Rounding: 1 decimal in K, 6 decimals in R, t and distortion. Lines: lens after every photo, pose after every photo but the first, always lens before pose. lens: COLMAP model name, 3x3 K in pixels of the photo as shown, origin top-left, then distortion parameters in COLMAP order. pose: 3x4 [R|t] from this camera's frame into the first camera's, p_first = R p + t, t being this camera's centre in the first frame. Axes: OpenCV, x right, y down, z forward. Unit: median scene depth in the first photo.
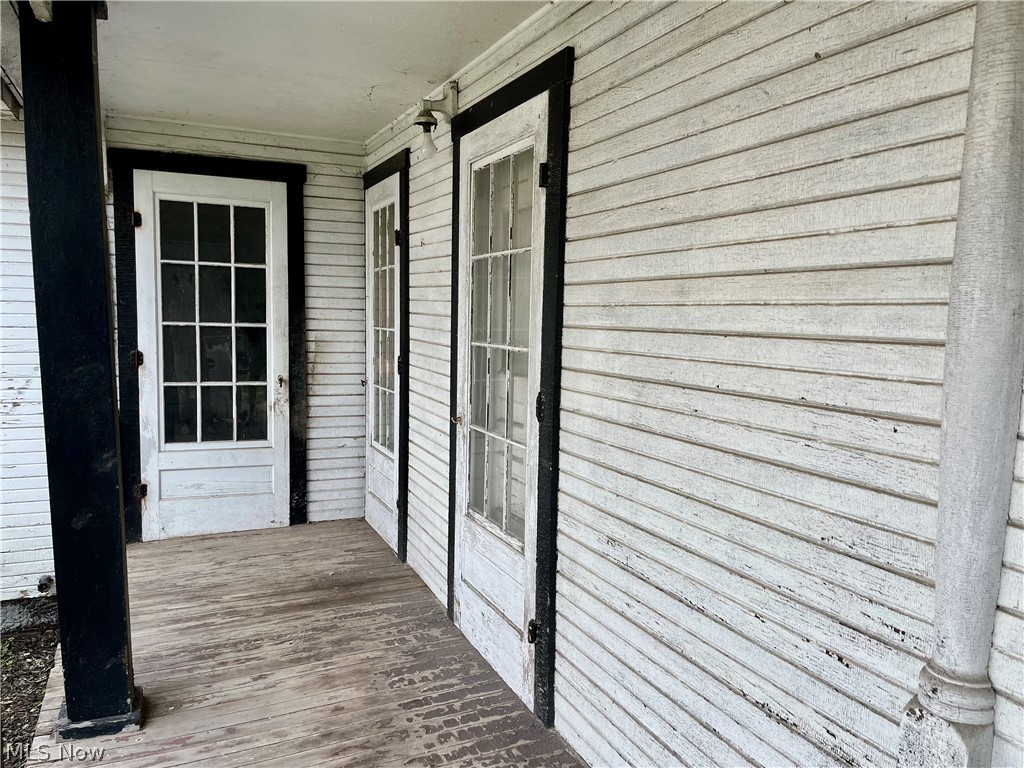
lens RADIAL K [[774.1, 0, 512.9], [0, 774.1, 386.0], [0, 0, 1]] dist [0.013737, -0.000606]
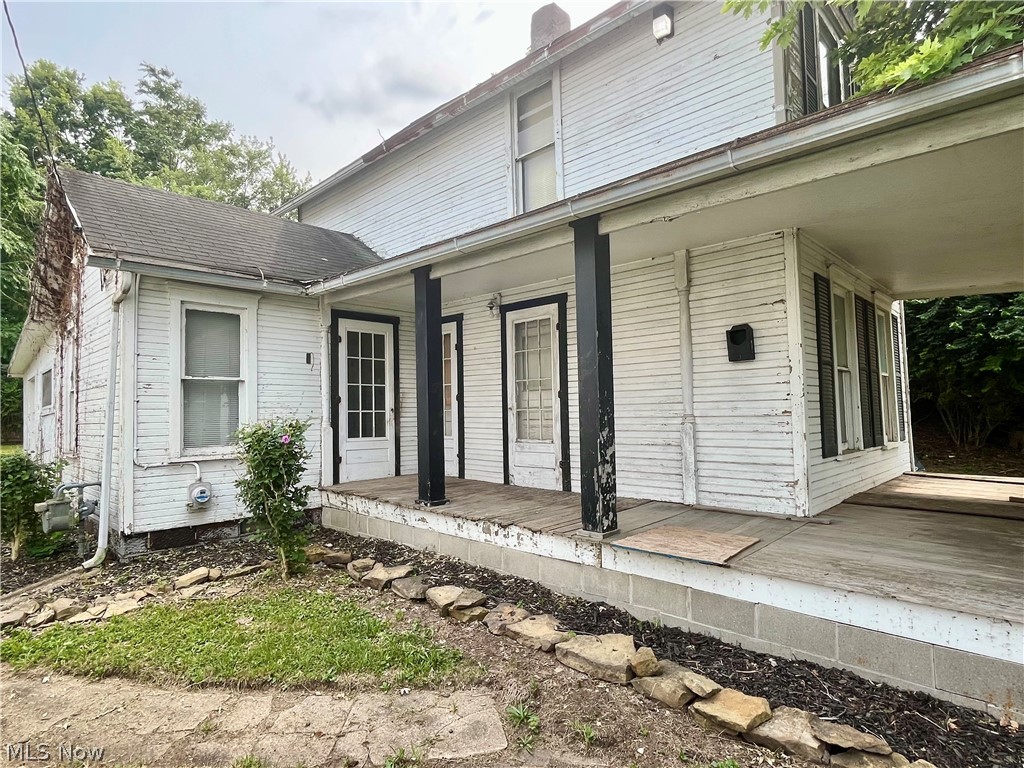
lens RADIAL K [[565.1, 0, 510.4], [0, 565.1, 381.8], [0, 0, 1]] dist [-0.001356, -0.000008]
pose [[0.925526, -0.015709, 0.378359, -0.645761], [0.072439, 0.988033, -0.136175, 0.173144], [-0.371692, 0.153441, 0.915588, -0.690014]]
